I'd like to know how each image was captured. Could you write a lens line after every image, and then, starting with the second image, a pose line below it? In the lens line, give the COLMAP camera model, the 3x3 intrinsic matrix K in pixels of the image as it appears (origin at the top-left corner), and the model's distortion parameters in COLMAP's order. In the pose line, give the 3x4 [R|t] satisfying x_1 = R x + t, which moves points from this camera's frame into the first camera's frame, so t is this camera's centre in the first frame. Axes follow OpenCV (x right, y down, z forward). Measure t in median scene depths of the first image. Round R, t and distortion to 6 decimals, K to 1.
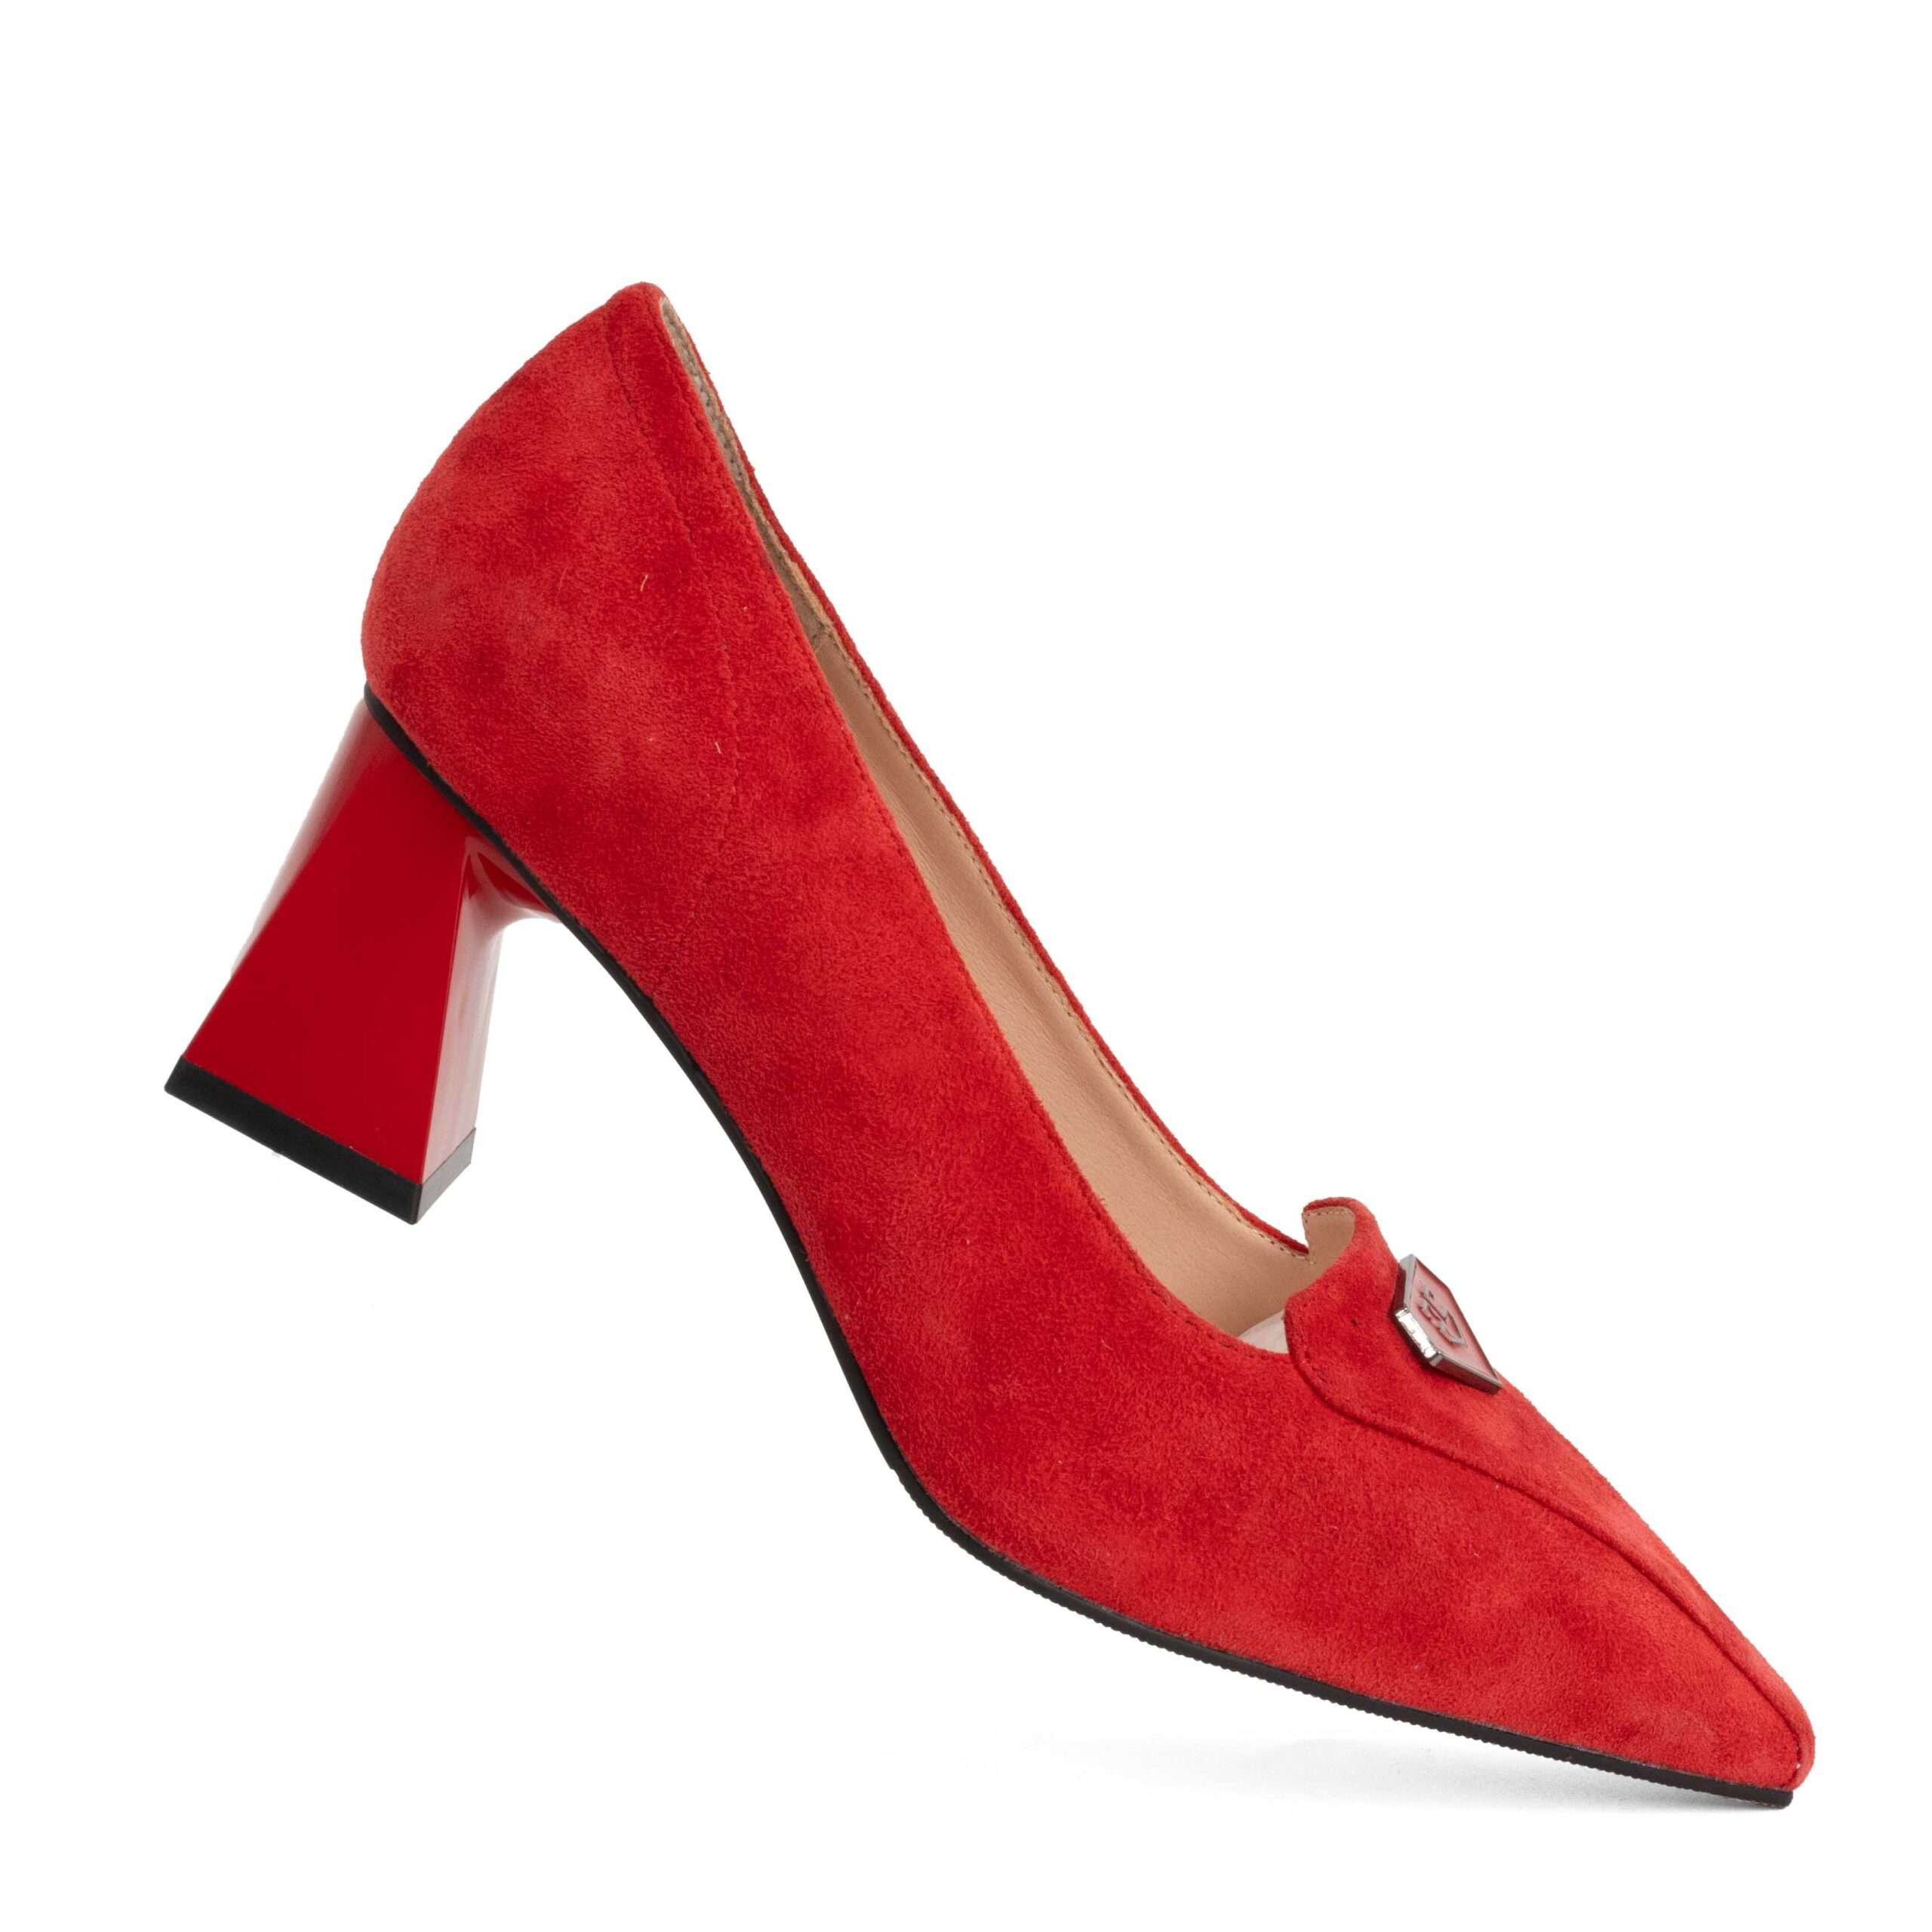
lens RADIAL K [[4441.8, 0, 966.0], [0, 4441.8, 966.0], [0, 0, 1]] dist [0.093861, 0.491601]
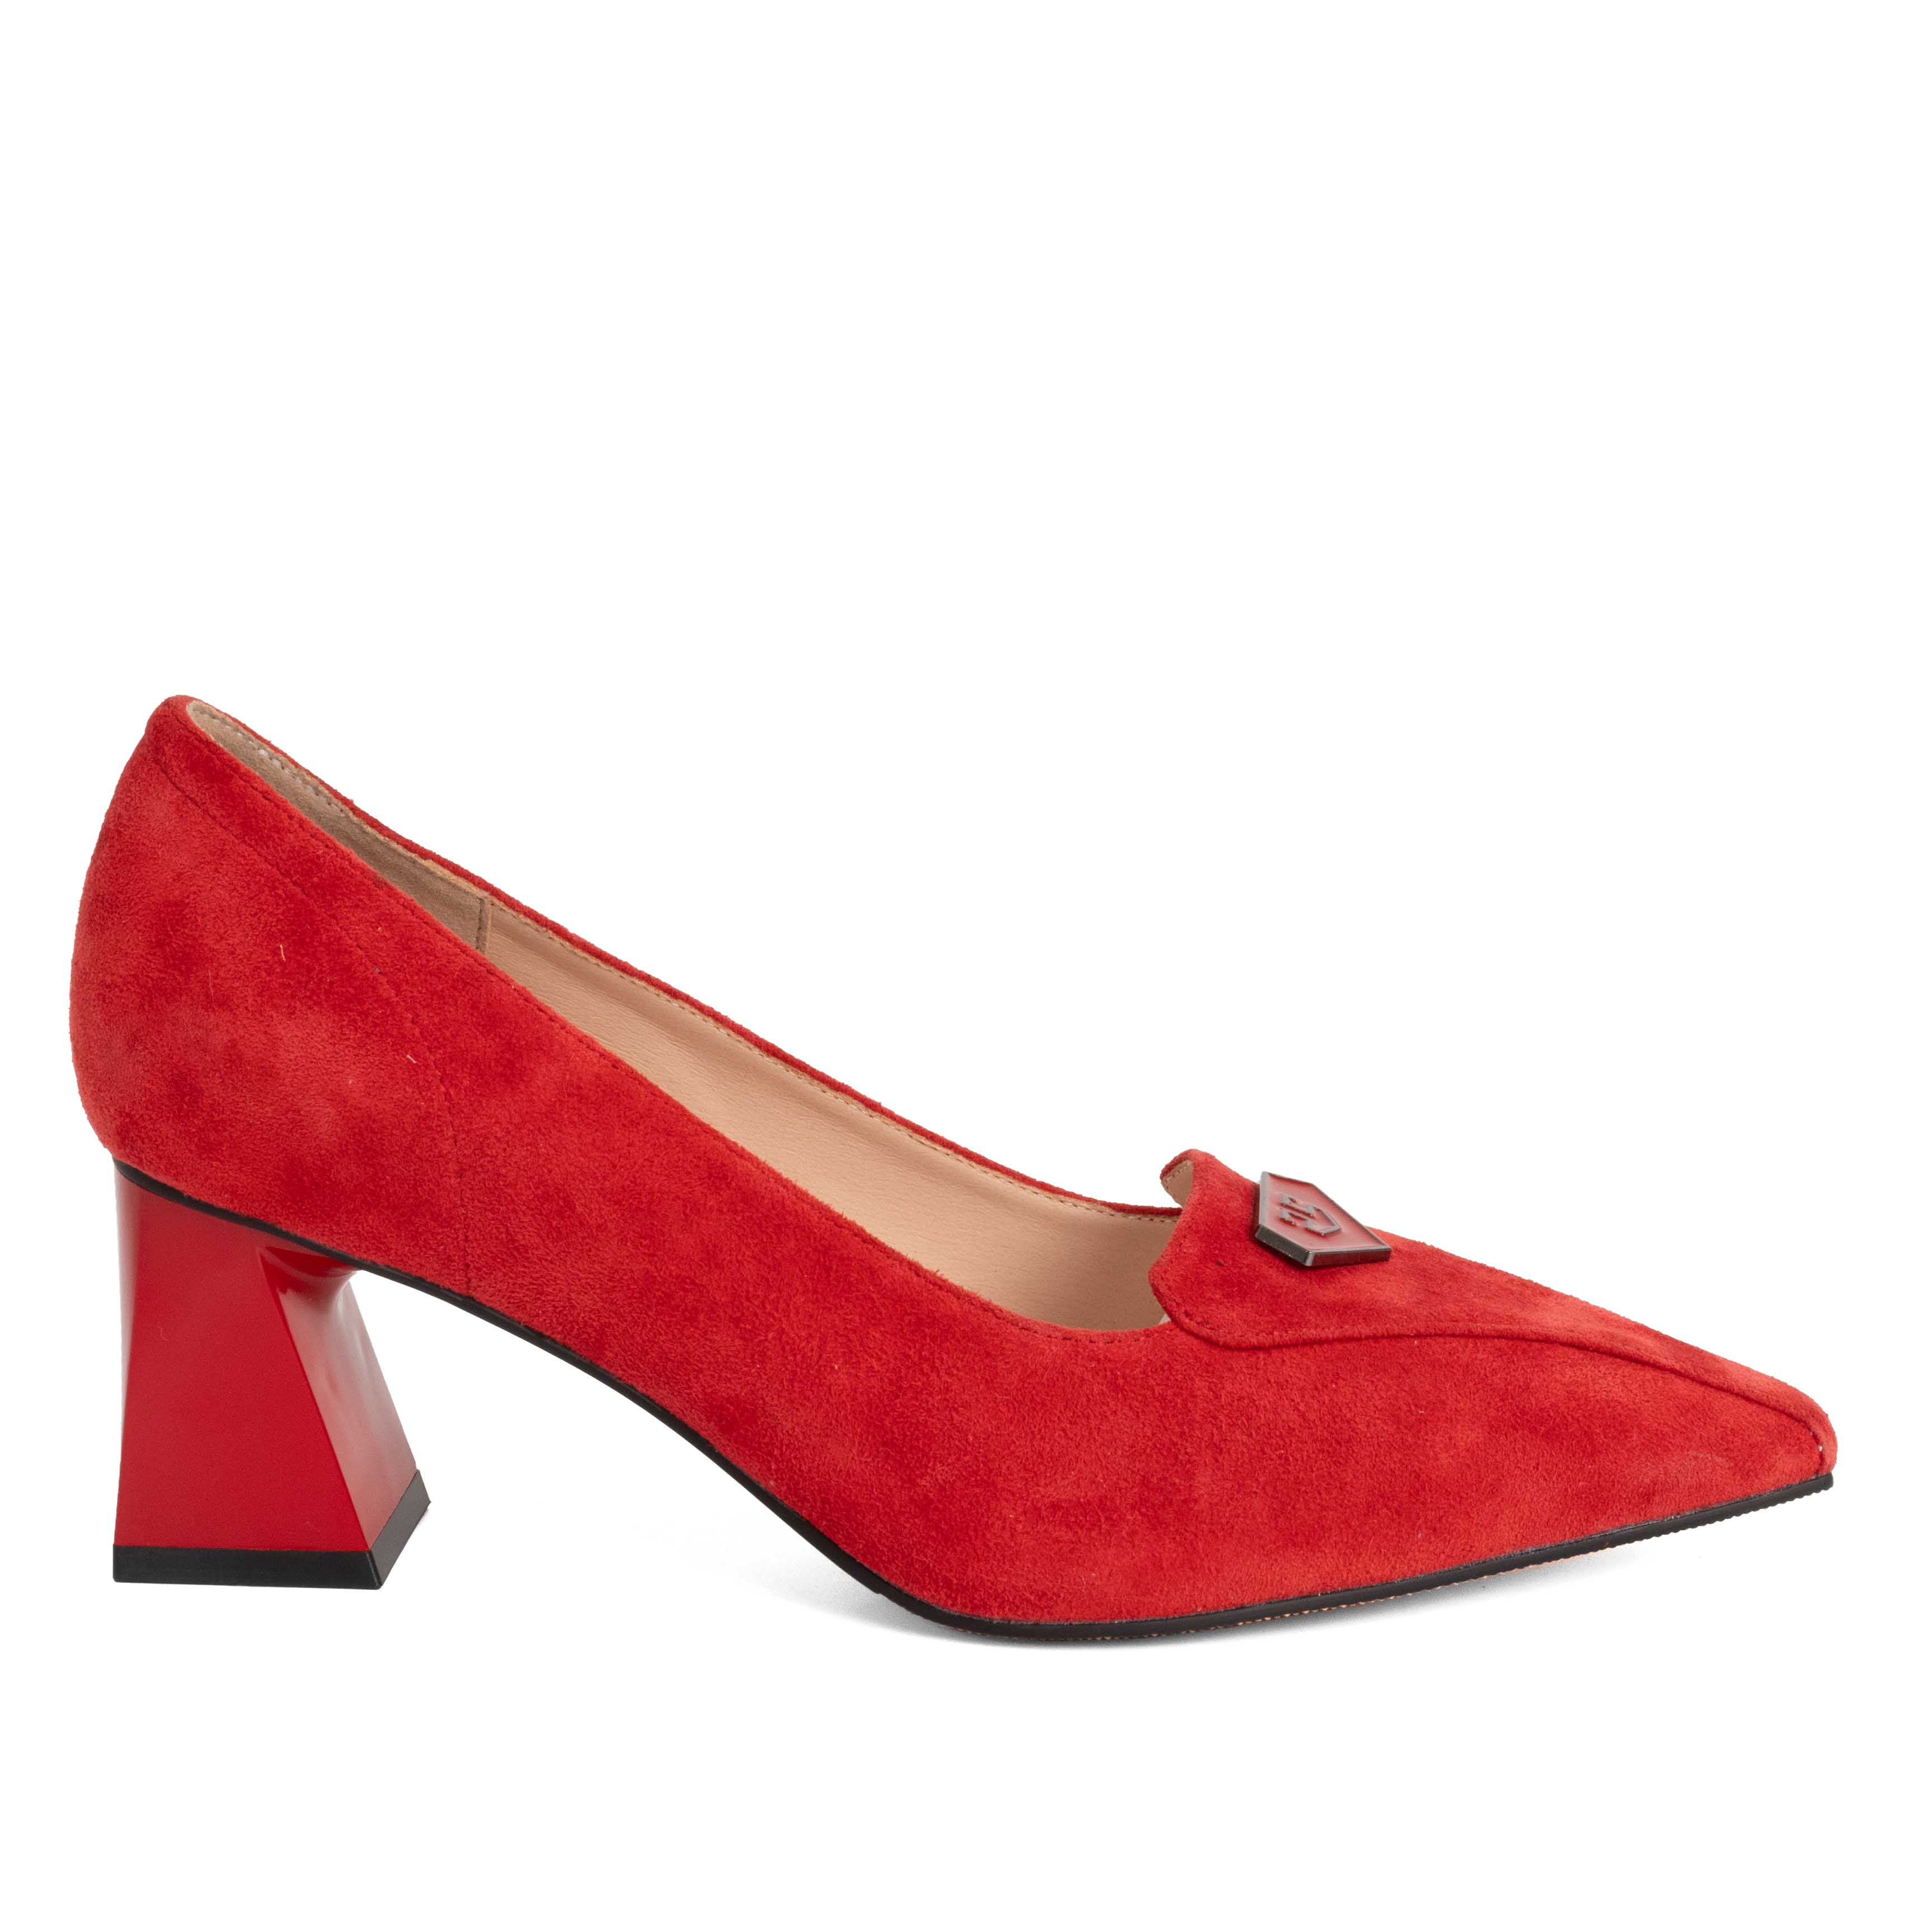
lens RADIAL K [[4408.7, 0, 869.3], [0, 4408.7, 899.7], [0, 0, 1]] dist [0.109073, 0.277837]
pose [[0.885446, -0.459482, -0.069727, 0.128282], [0.456648, 0.888056, -0.053186, 0.022373], [0.086359, 0.015252, 0.996147, -0.039231]]
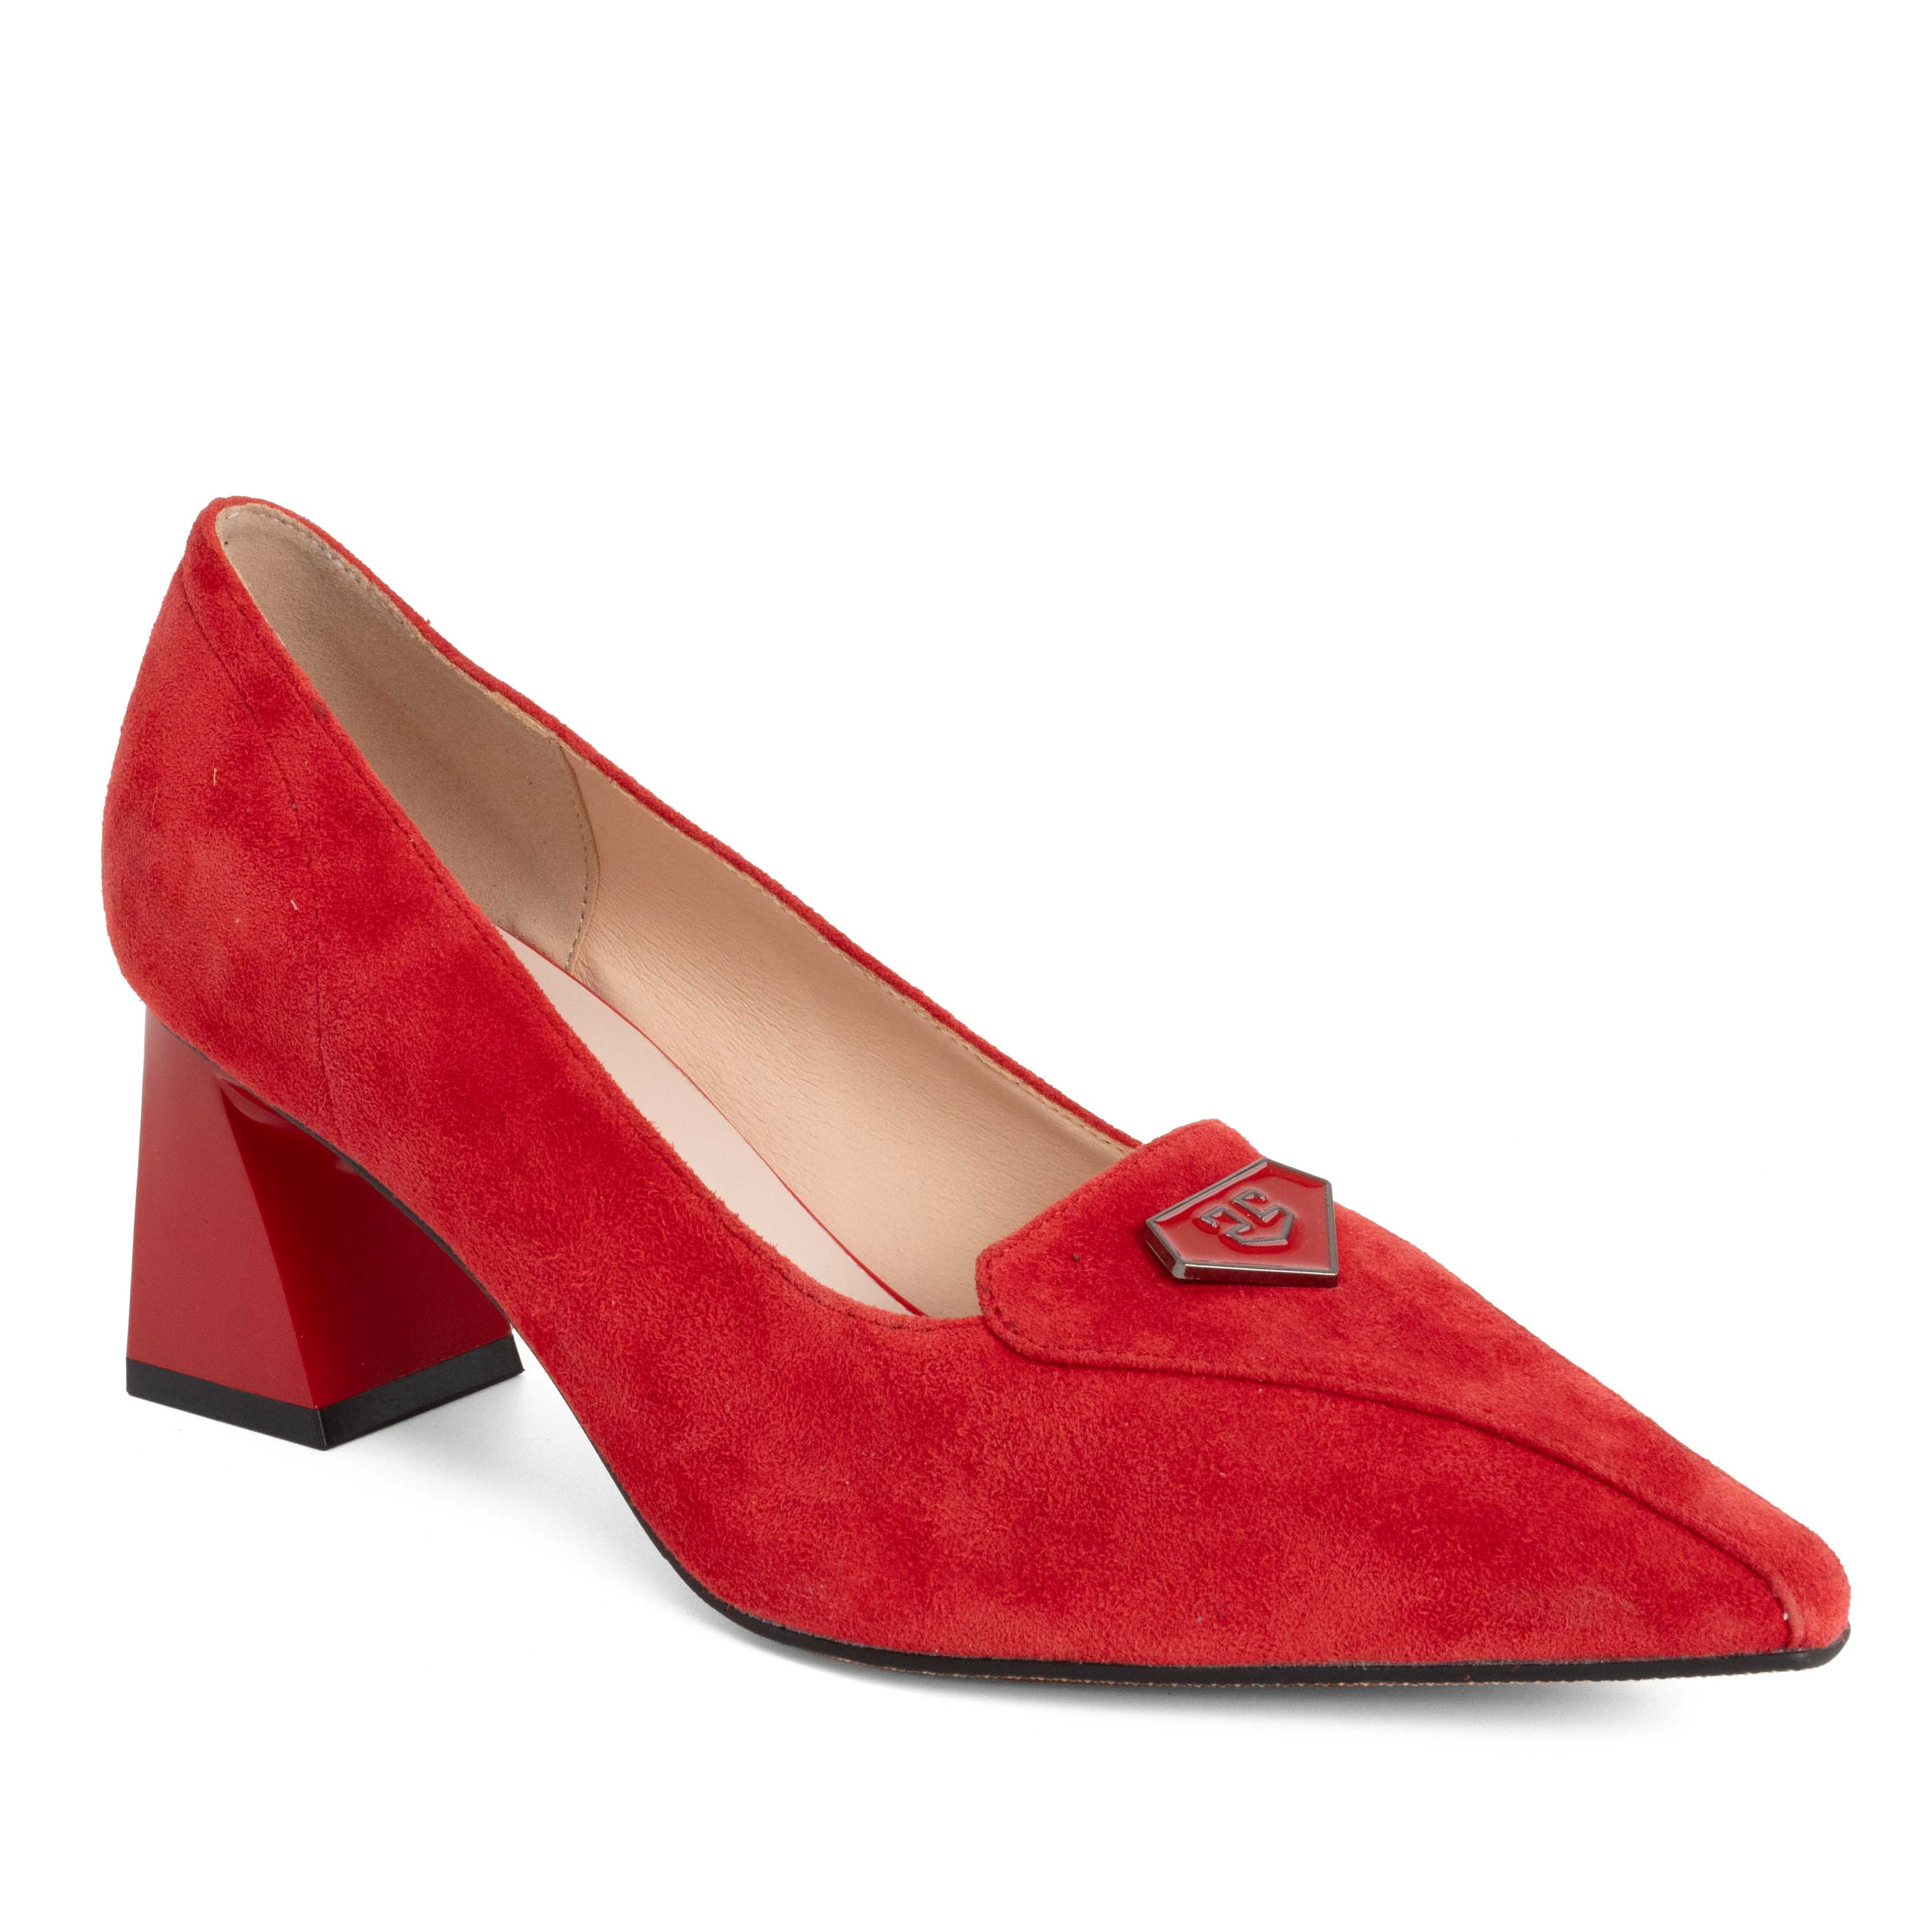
lens RADIAL K [[4441.8, 0, 966.0], [0, 4441.8, 966.0], [0, 0, 1]] dist [0.093861, 0.491601]
pose [[0.733257, -0.340403, -0.588608, 0.620146], [0.276920, 0.940121, -0.198716, 0.198226], [0.621007, -0.017287, 0.783615, 0.303750]]
